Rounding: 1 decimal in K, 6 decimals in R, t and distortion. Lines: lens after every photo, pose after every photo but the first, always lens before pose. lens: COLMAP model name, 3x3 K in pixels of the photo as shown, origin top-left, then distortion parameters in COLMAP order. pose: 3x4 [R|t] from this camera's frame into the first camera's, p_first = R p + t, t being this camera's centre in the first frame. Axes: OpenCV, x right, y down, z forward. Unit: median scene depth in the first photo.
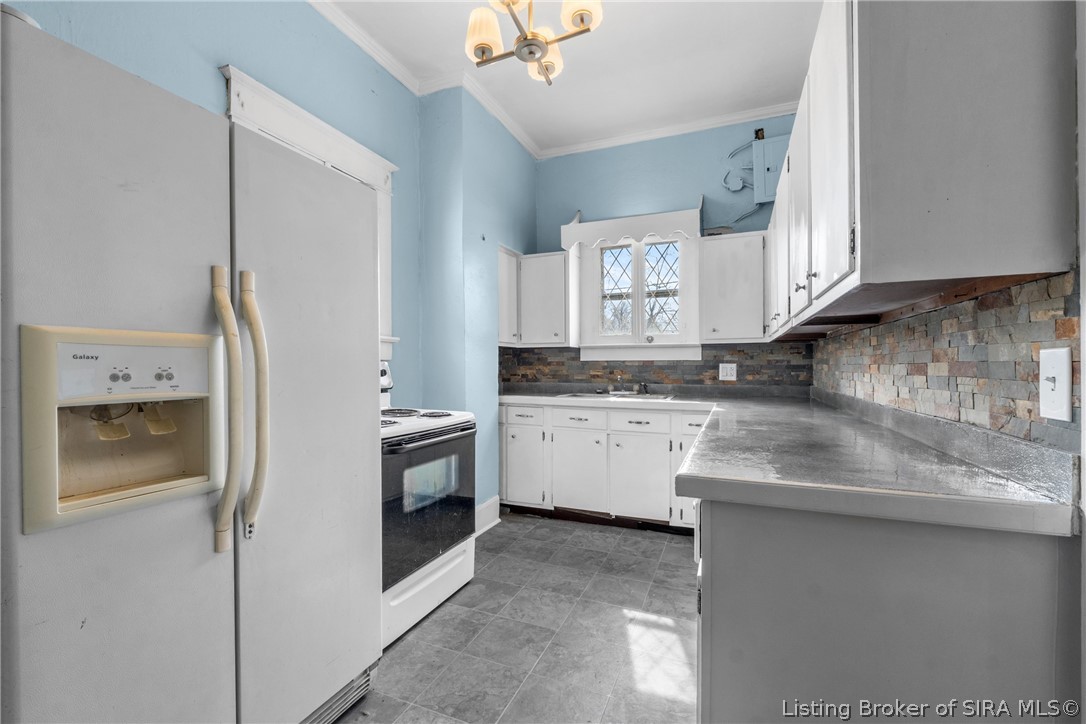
lens RADIAL K [[458.5, 0, 545.5], [0, 458.5, 368.3], [0, 0, 1]] dist [-0.008562, -0.000388]
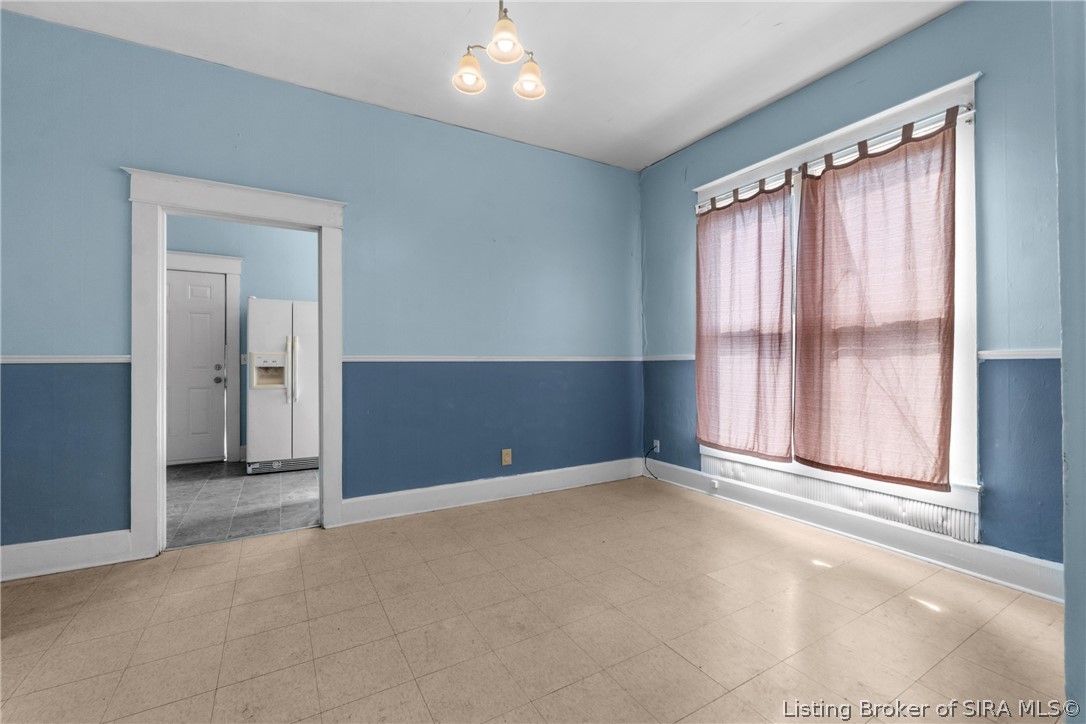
lens RADIAL K [[458.5, 0, 541.8], [0, 458.5, 363.7], [0, 0, 1]] dist [-0.008562, -0.000388]
pose [[0.793512, 0.004938, -0.608535, 1.785005], [-0.011698, 0.999906, -0.007139, 0.016708], [0.608443, 0.012783, 0.793495, -0.452367]]
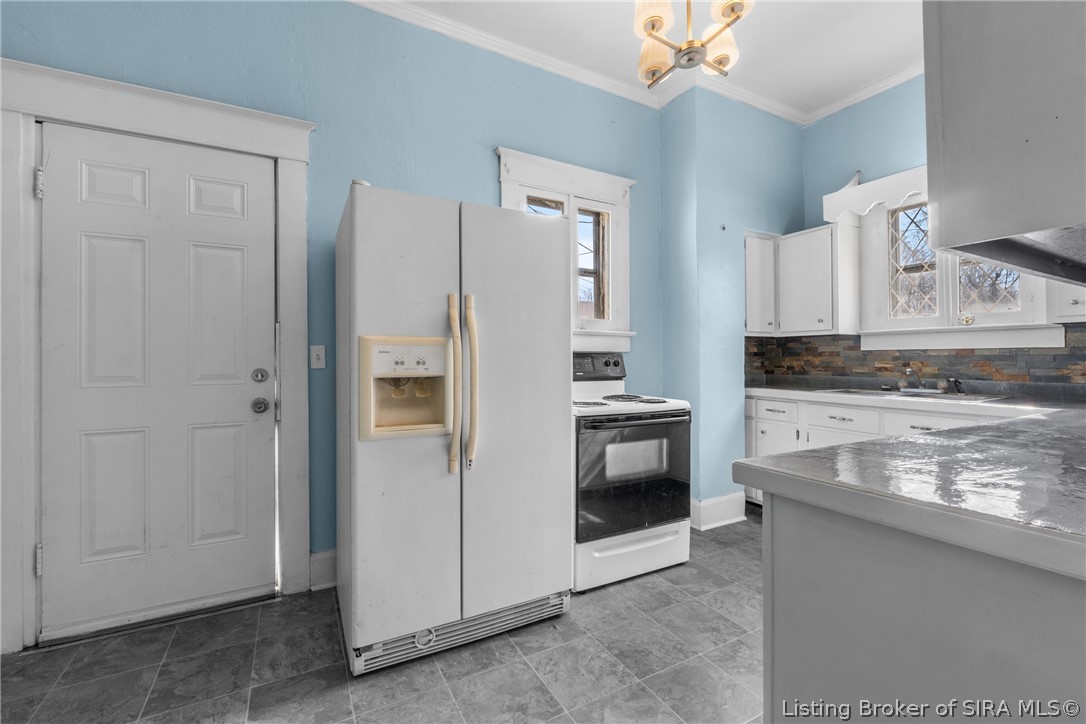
lens RADIAL K [[458.5, 0, 537.2], [0, 458.5, 354.7], [0, 0, 1]] dist [-0.008562, -0.000388]
pose [[0.774685, -0.007262, -0.632306, 0.248571], [-0.000744, 0.999923, -0.012396, 0.003685], [0.632347, 0.010074, 0.774620, -0.025616]]
